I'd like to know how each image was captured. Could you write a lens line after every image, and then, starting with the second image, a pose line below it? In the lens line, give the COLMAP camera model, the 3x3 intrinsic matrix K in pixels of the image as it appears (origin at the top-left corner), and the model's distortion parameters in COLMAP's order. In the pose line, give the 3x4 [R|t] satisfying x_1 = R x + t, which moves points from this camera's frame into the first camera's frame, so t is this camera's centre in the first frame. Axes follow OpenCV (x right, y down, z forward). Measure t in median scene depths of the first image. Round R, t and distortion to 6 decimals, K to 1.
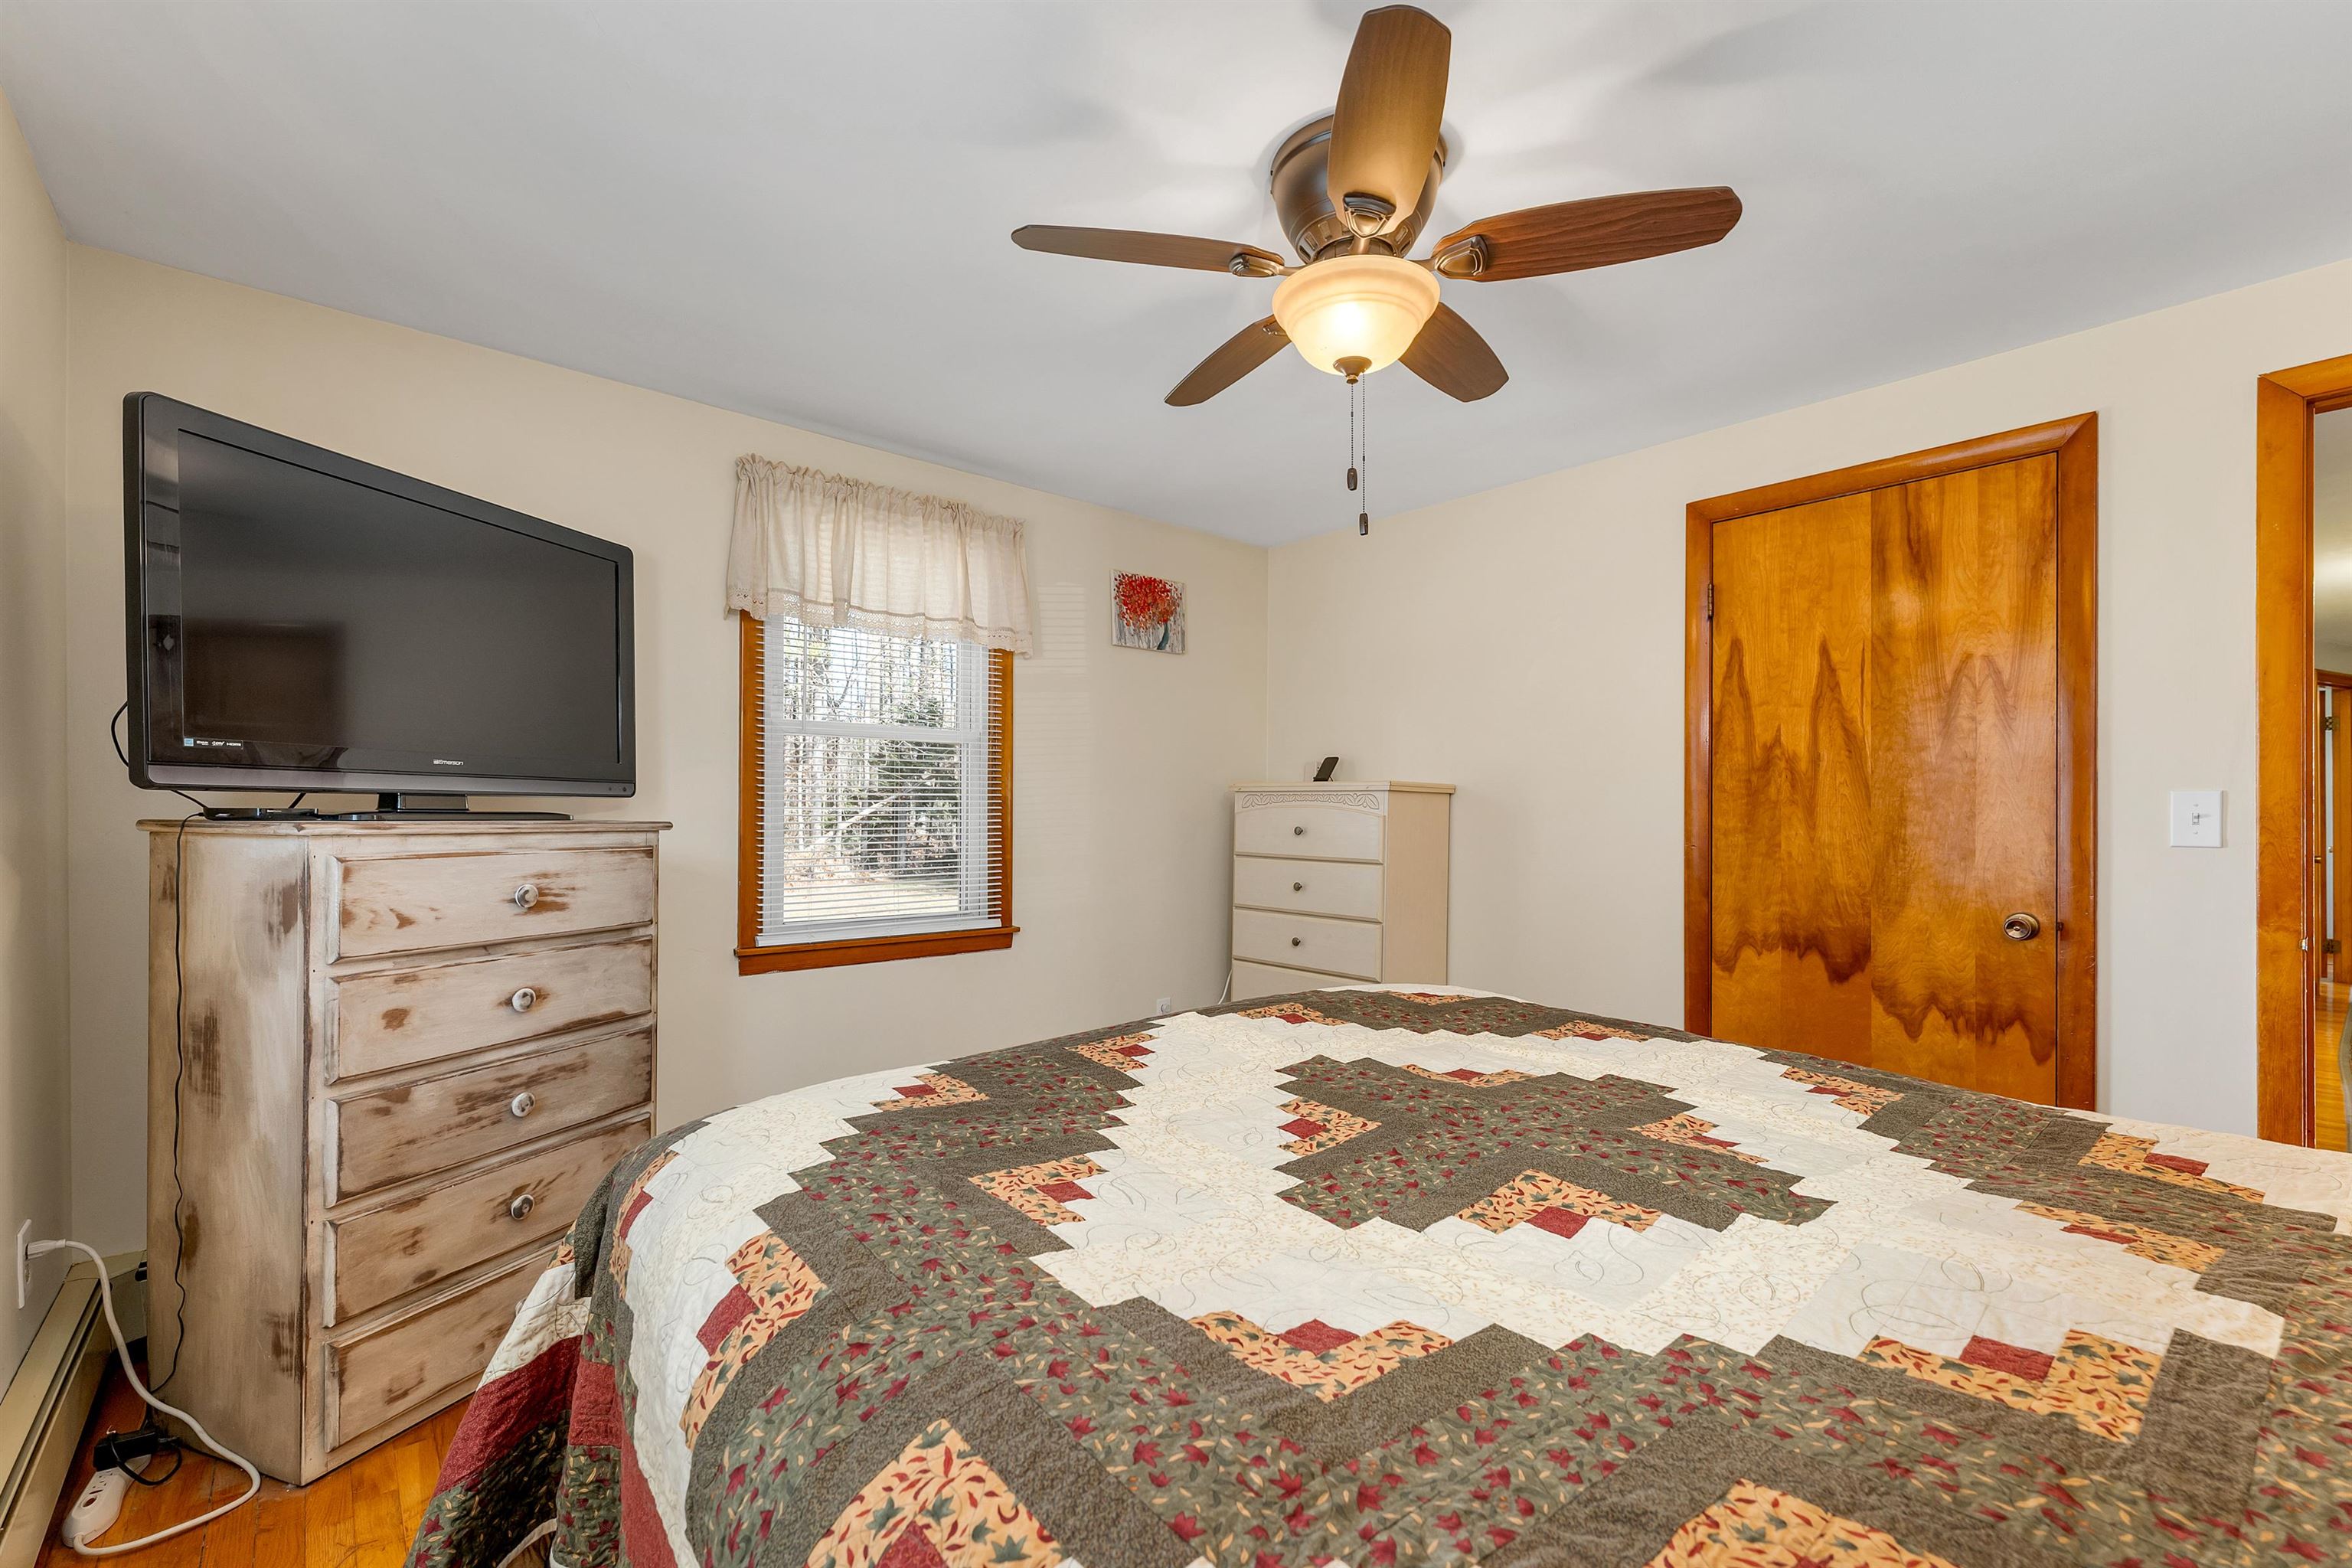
lens RADIAL K [[990.4, 0, 1168.7], [0, 990.4, 805.5], [0, 0, 1]] dist [-0.000543, -0.000253]
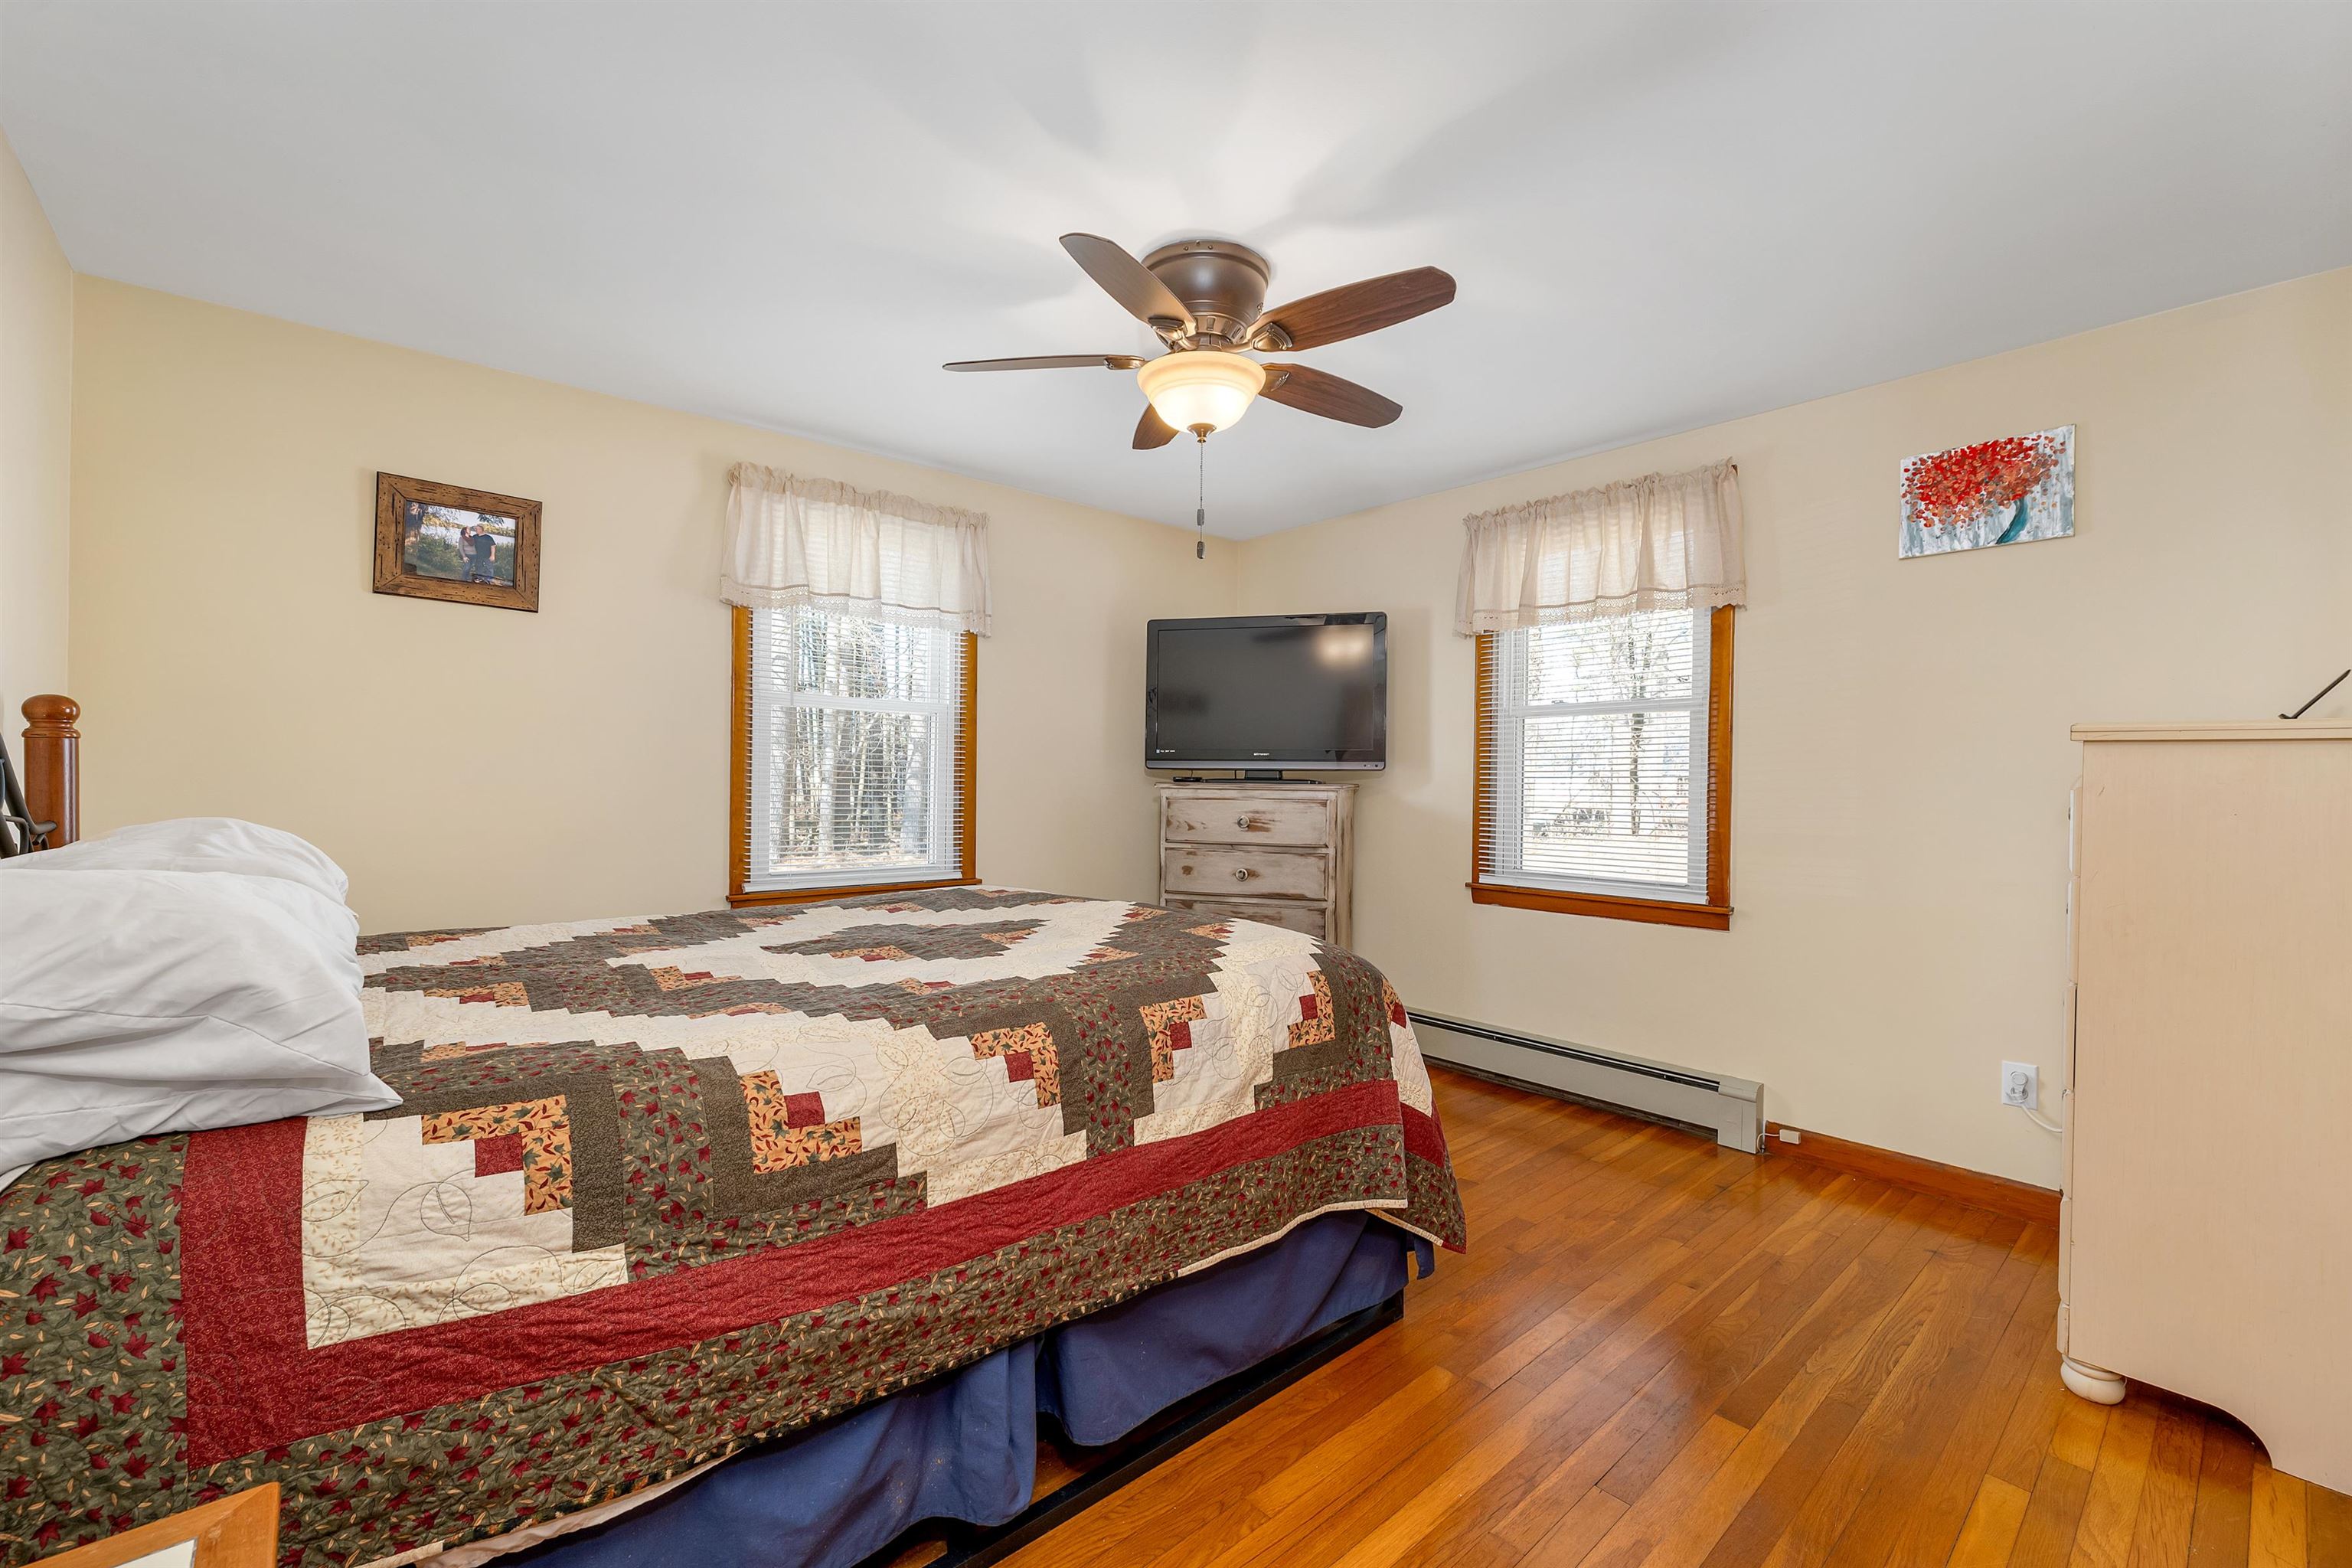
lens RADIAL K [[990.4, 0, 1168.7], [0, 990.4, 805.5], [0, 0, 1]] dist [-0.000543, -0.000253]
pose [[0.013580, 0.022259, -0.999660, 1.004404], [-0.001901, 0.999751, 0.022236, 0.012571], [0.999906, 0.001598, 0.013619, 0.636155]]
